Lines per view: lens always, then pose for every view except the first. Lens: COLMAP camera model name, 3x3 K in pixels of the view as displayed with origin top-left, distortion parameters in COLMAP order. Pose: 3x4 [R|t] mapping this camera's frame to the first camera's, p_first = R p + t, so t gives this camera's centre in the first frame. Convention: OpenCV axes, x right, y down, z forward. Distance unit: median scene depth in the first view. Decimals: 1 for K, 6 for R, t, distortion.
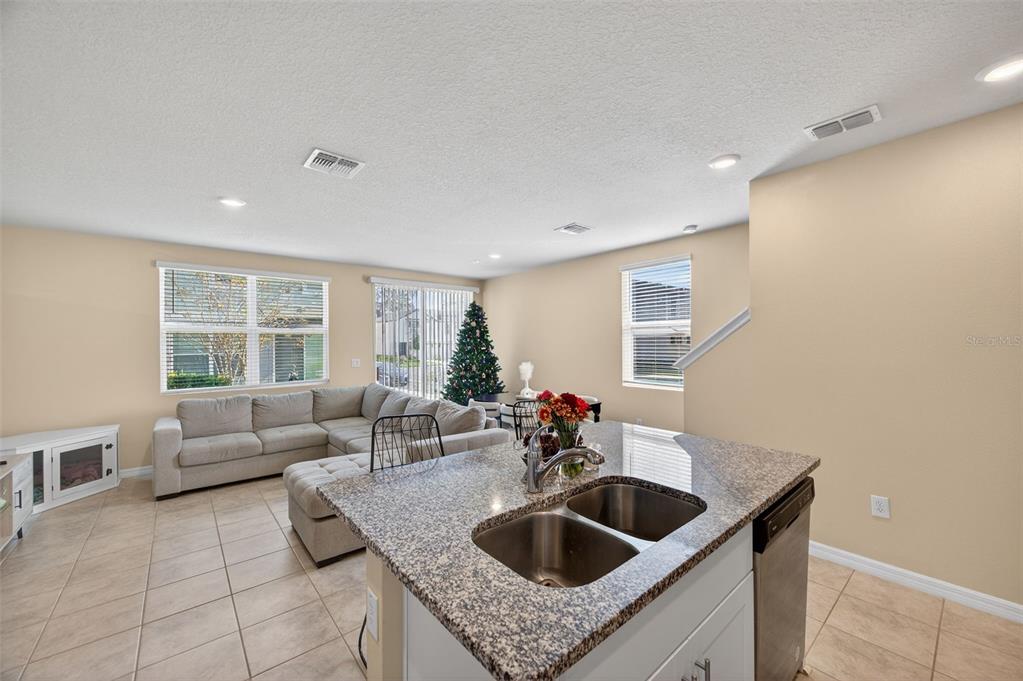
lens RADIAL K [[397.4, 0, 511.5], [0, 397.4, 340.5], [0, 0, 1]] dist [0.002390, 0.000140]
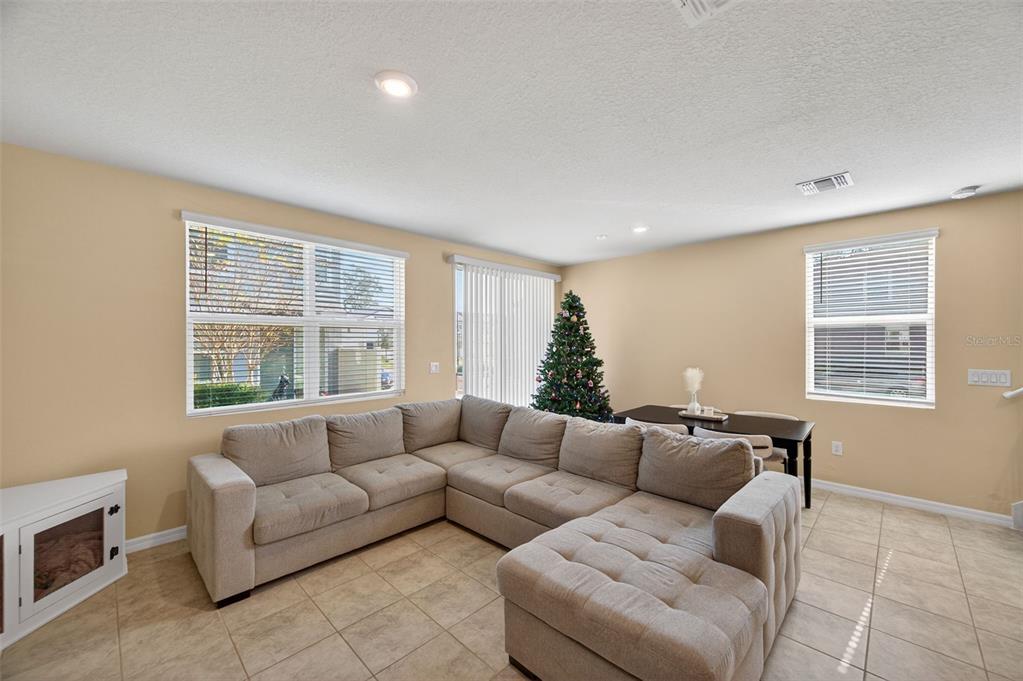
lens RADIAL K [[397.4, 0, 511.5], [0, 397.4, 340.5], [0, 0, 1]] dist [0.002390, 0.000140]
pose [[0.995208, 0.008612, 0.097397, -0.418390], [-0.008510, 0.999963, -0.001459, 0.006346], [-0.097406, 0.000623, 0.995245, 0.303464]]
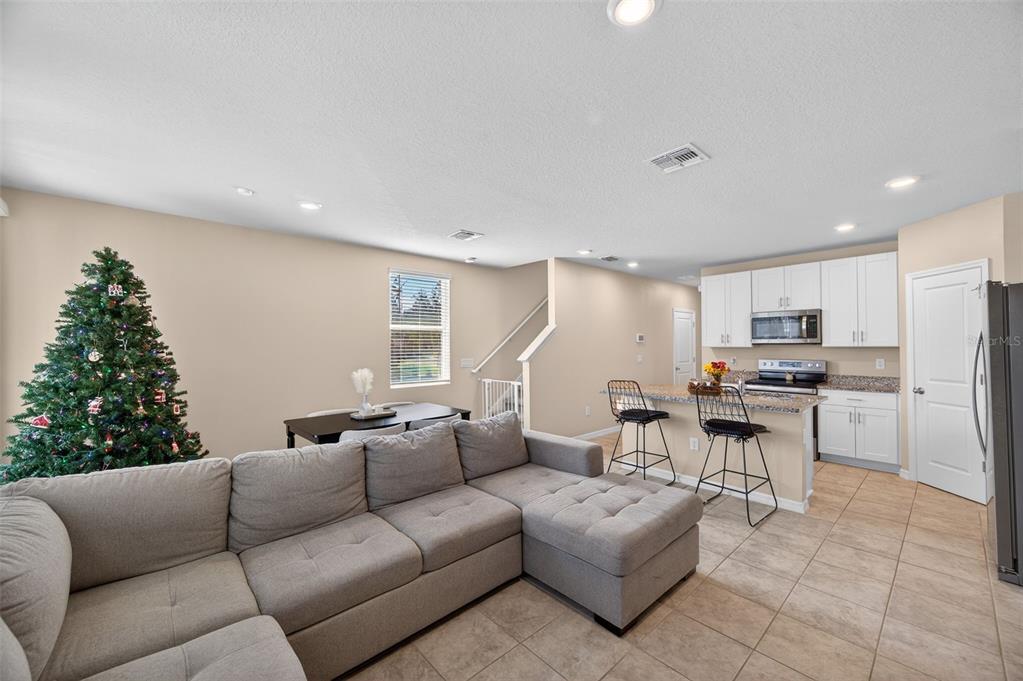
lens RADIAL K [[397.4, 0, 511.5], [0, 397.4, 340.5], [0, 0, 1]] dist [0.002390, 0.000140]
pose [[-0.035935, 0.018580, 0.999181, -0.797978], [-0.000958, 0.999826, -0.018626, 0.015770], [-0.999354, -0.001627, -0.035911, 0.817482]]
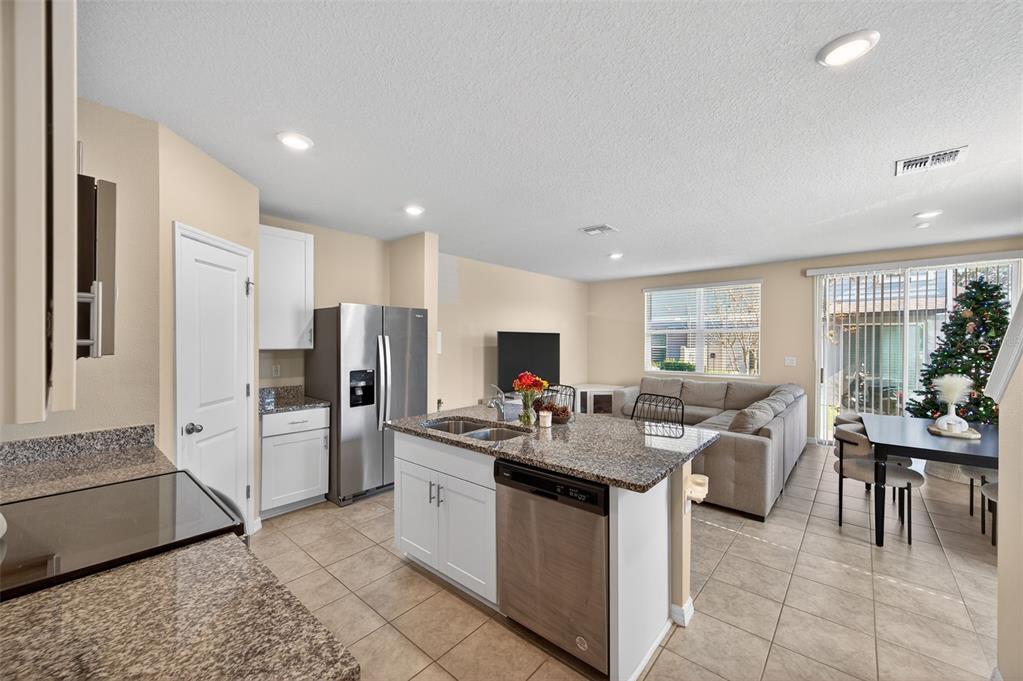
lens RADIAL K [[397.4, 0, 511.5], [0, 397.4, 340.5], [0, 0, 1]] dist [0.002390, 0.000140]
pose [[0.148094, 0.007270, -0.988947, 0.615918], [0.001527, 0.999970, 0.007579, -0.005105], [0.988972, -0.002632, 0.148079, 0.233665]]
